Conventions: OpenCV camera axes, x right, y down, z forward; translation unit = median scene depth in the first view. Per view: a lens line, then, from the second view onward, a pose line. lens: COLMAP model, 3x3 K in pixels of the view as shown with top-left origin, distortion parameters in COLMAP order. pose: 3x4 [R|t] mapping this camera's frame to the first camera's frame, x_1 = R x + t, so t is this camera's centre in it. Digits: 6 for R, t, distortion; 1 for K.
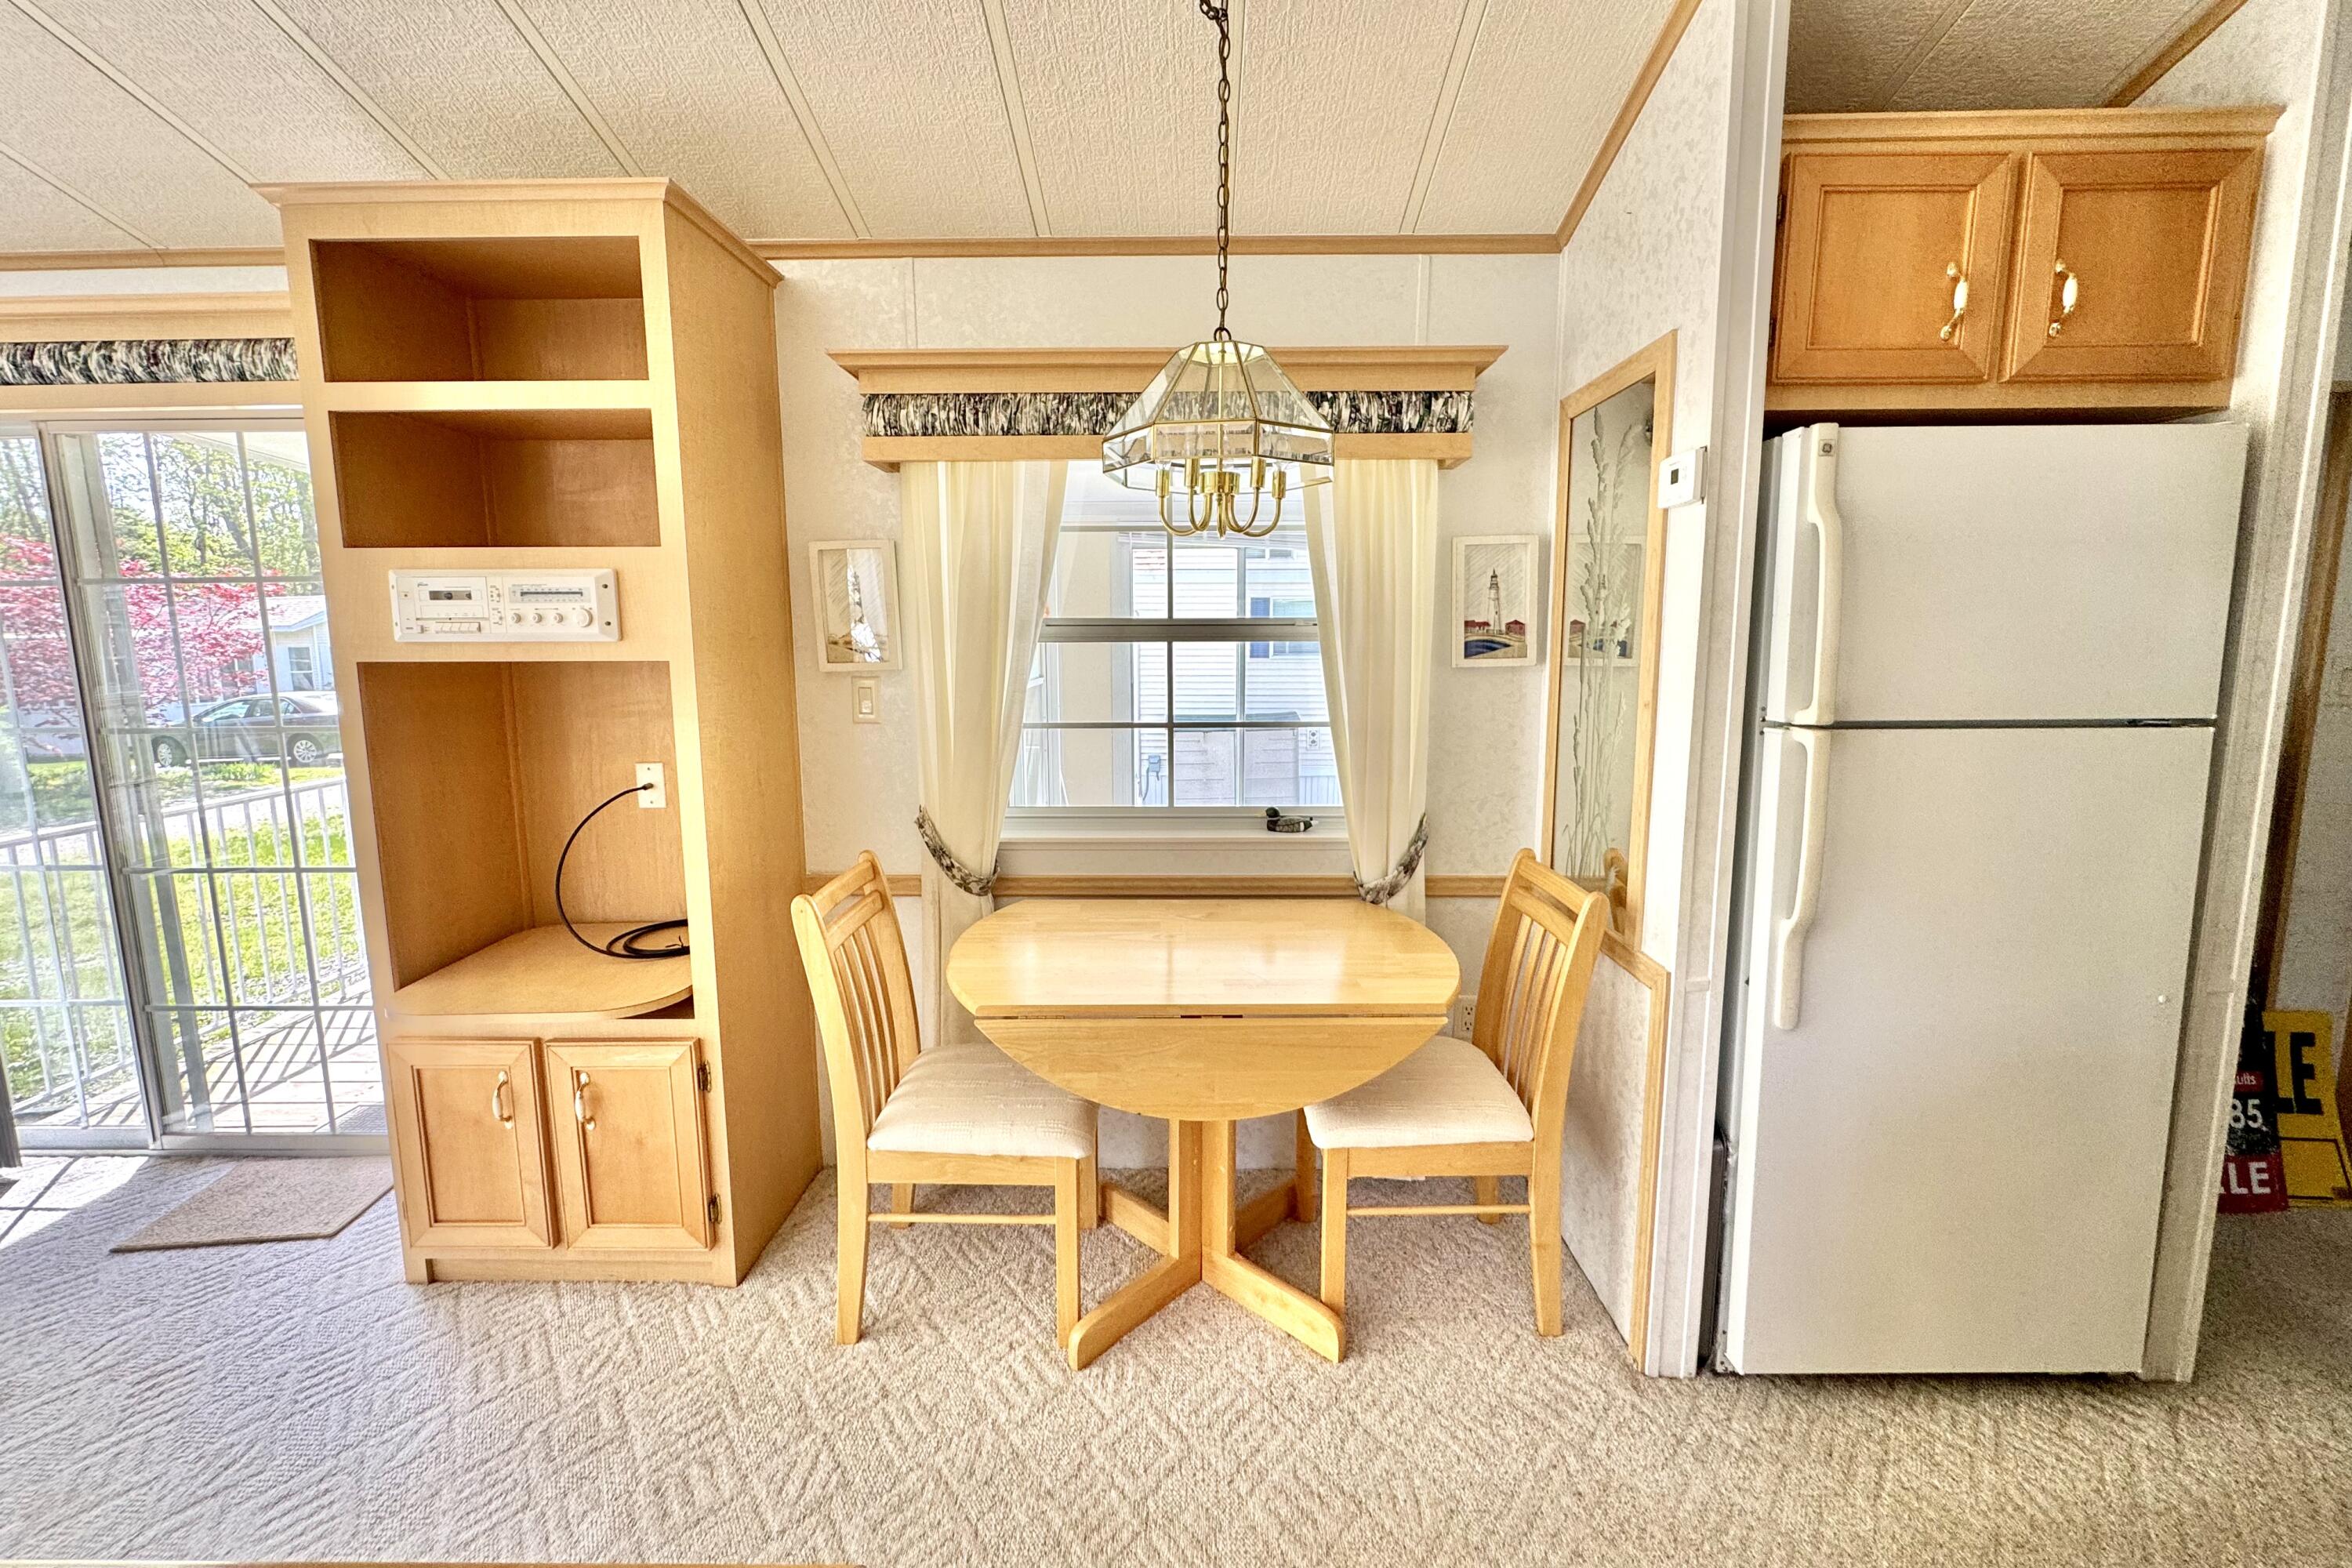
lens RADIAL K [[957.3, 0, 1177.5], [0, 957.3, 779.0], [0, 0, 1]] dist [-0.000712, -0.000079]
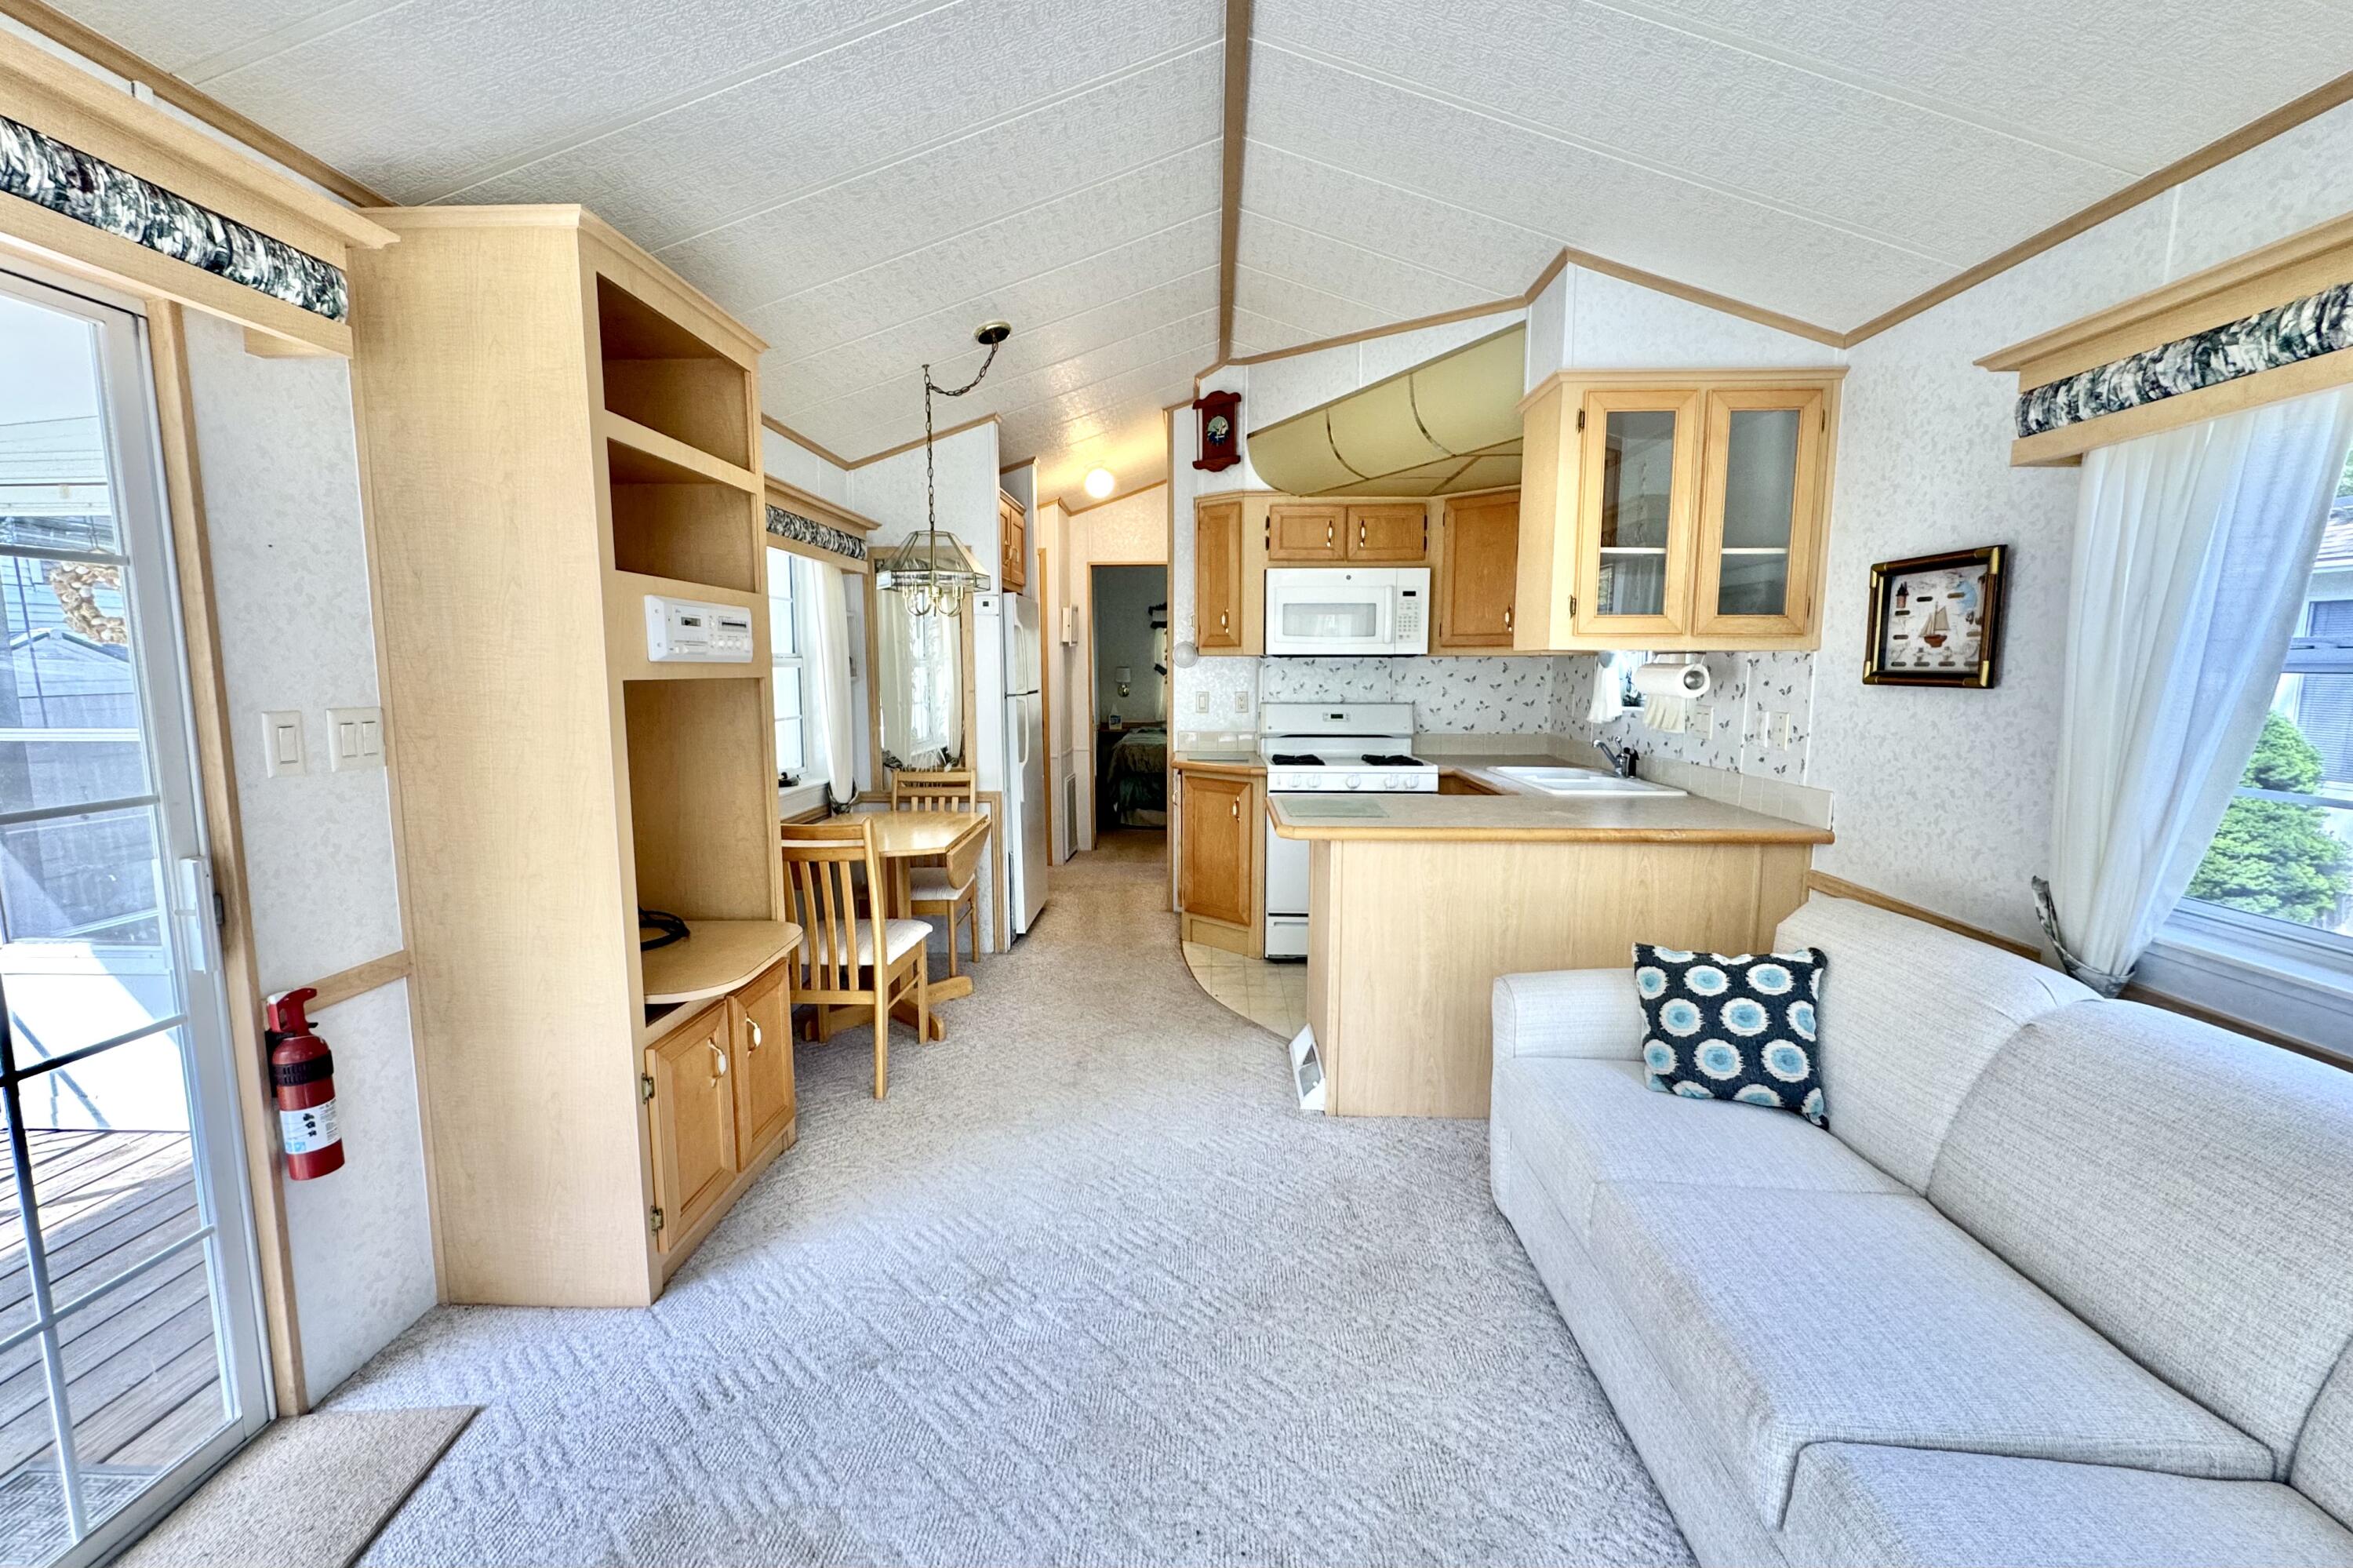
lens RADIAL K [[957.7, 0, 1174.0], [0, 957.7, 778.6], [0, 0, 1]] dist [-0.000712, -0.000079]
pose [[0.026189, -0.122733, 0.992094, -1.867226], [0.125710, 0.984961, 0.118532, -0.068129], [-0.991721, 0.121612, 0.041224, 0.388299]]
